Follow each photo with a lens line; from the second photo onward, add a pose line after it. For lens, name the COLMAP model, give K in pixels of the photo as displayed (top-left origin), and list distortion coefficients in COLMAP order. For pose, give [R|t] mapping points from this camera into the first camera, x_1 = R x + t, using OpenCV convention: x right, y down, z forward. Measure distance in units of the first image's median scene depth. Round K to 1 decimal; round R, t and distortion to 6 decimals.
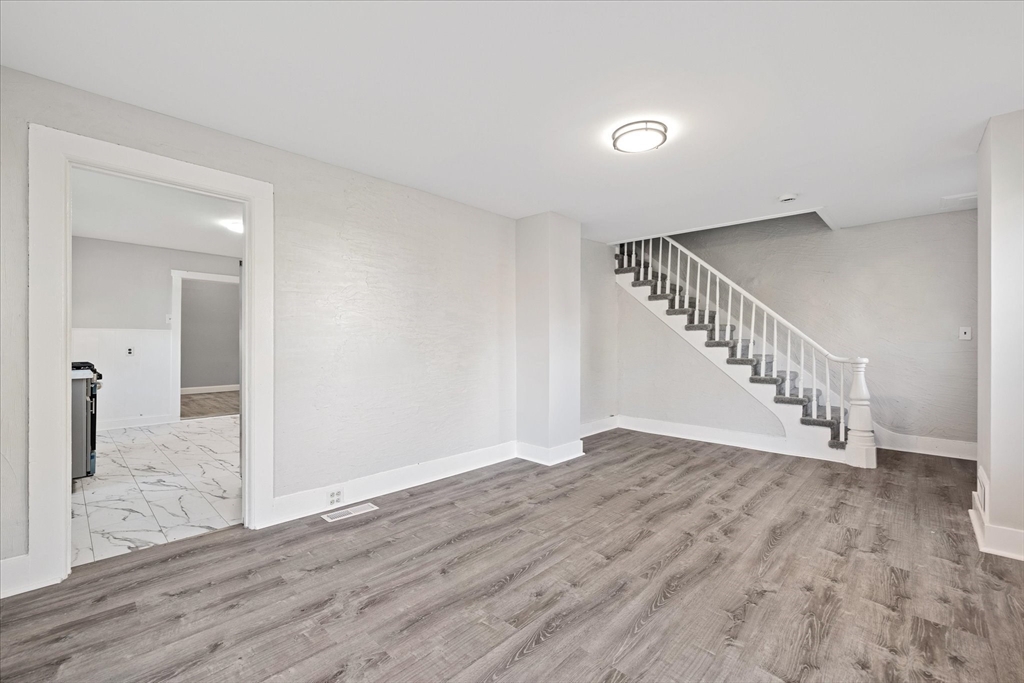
lens RADIAL K [[433.1, 0, 513.6], [0, 433.1, 341.5], [0, 0, 1]] dist [0.004101, -0.000770]
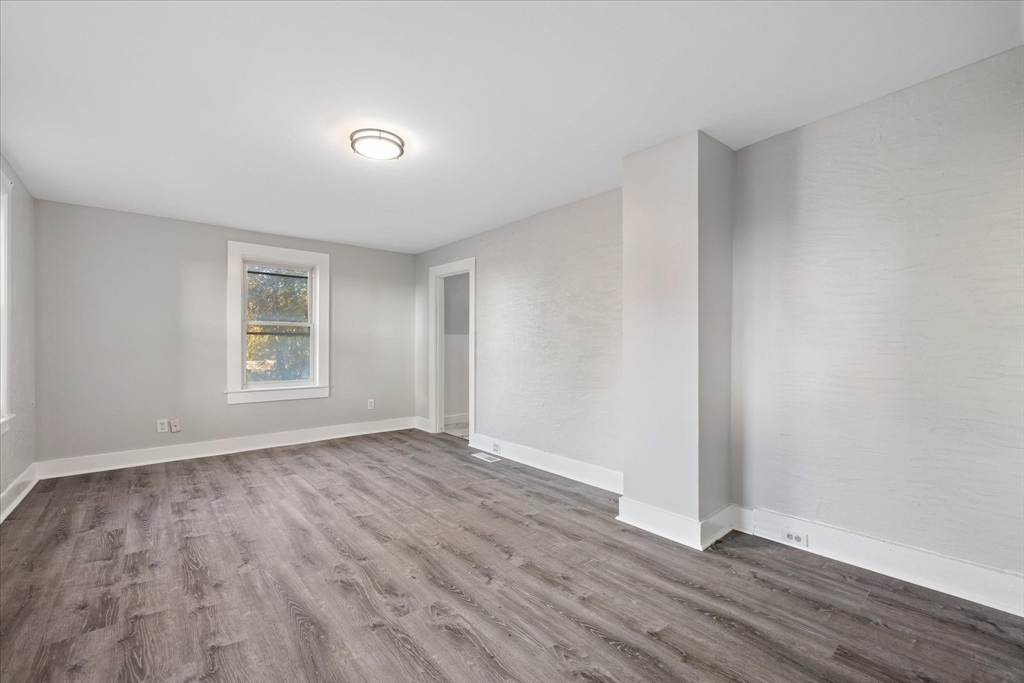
lens RADIAL K [[433.1, 0, 504.2], [0, 433.1, 342.6], [0, 0, 1]] dist [0.004101, -0.000770]
pose [[-0.119541, -0.007004, -0.992805, 1.173506], [-0.000090, 0.999975, -0.007044, 0.003244], [0.992829, -0.000753, -0.119539, 1.300664]]
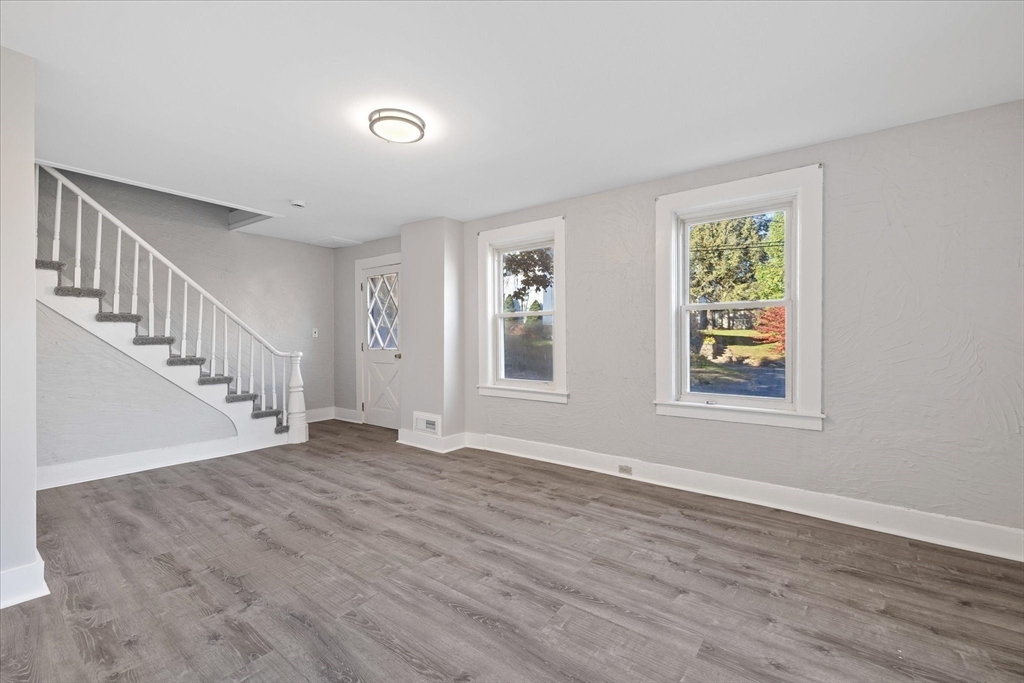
lens RADIAL K [[433.1, 0, 512.6], [0, 433.1, 348.3], [0, 0, 1]] dist [0.004101, -0.000770]
pose [[-0.107525, -0.019222, 0.994016, -0.645330], [-0.002689, 0.999815, 0.019043, 0.004623], [-0.994199, -0.000625, -0.107557, 0.775780]]
